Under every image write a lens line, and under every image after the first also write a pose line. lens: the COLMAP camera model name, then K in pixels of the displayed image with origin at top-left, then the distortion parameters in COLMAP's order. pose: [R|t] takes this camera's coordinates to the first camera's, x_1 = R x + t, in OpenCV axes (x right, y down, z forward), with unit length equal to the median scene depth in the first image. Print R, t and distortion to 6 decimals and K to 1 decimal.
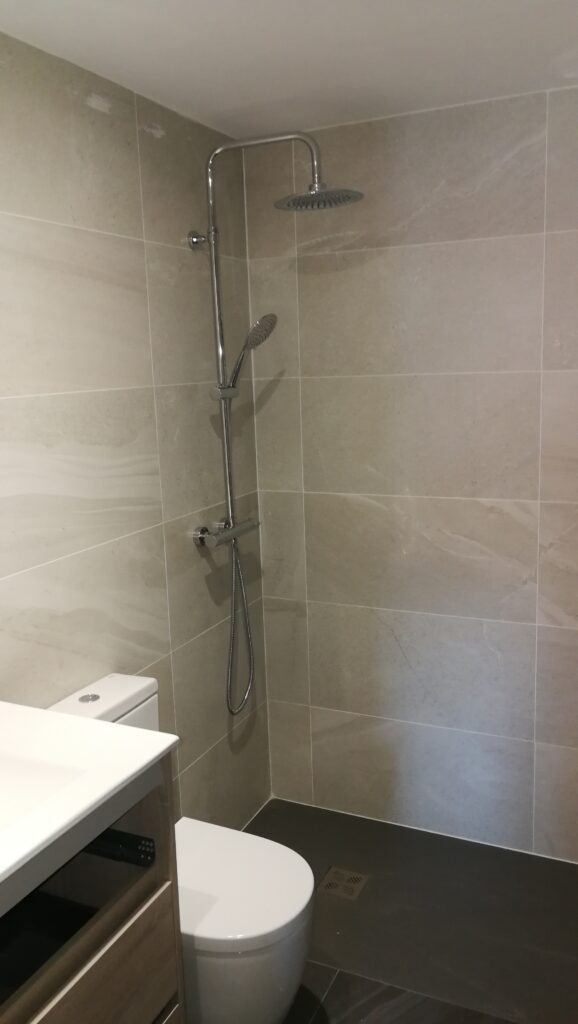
lens RADIAL K [[816.7, 0, 287.7], [0, 816.7, 506.1], [0, 0, 1]] dist [0.031648, -0.069383]
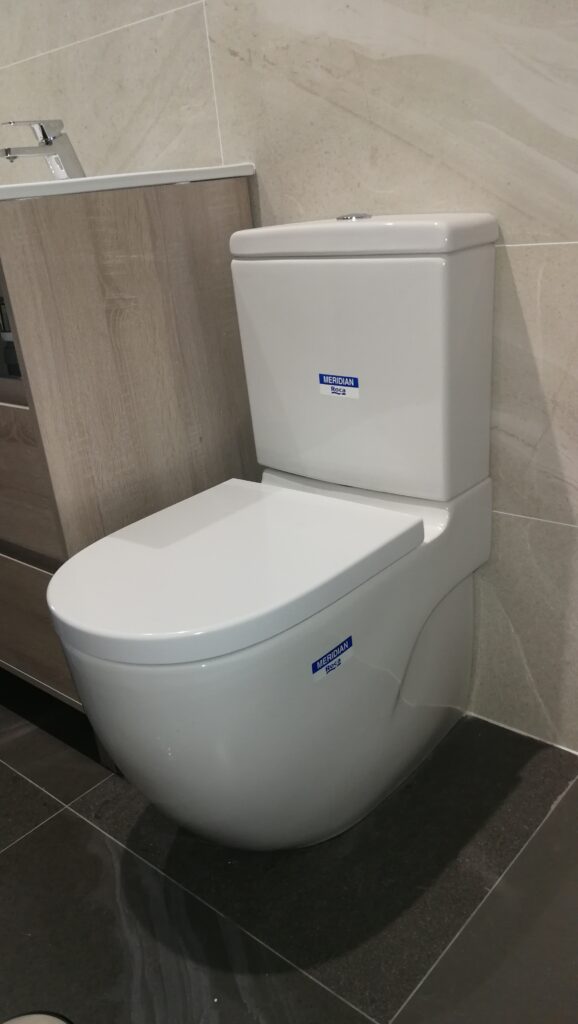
lens RADIAL K [[822.3, 0, 292.1], [0, 822.3, 517.1], [0, 0, 1]] dist [0.008648, -0.013150]
pose [[-0.272825, 0.414181, -0.868344, 0.284382], [-0.057451, 0.893960, 0.444449, 0.127433], [0.960347, 0.171144, -0.220100, 0.858400]]
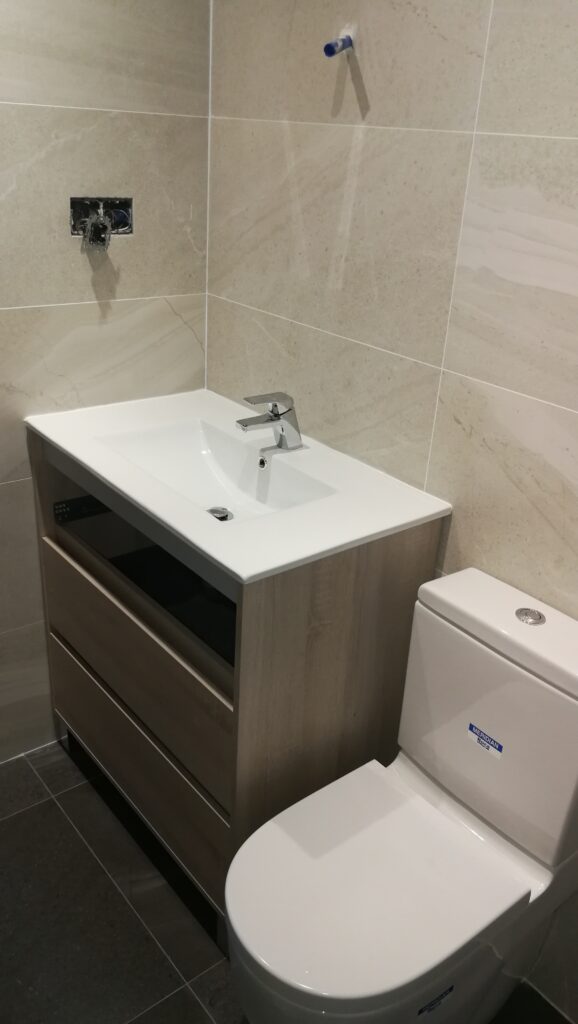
lens RADIAL K [[822.3, 0, 292.1], [0, 822.3, 517.1], [0, 0, 1]] dist [0.008648, -0.013150]
pose [[-0.437766, 0.392494, -0.808894, 0.289289], [-0.200072, 0.834597, 0.513243, -0.117422], [0.876546, 0.386518, -0.286831, 0.756317]]
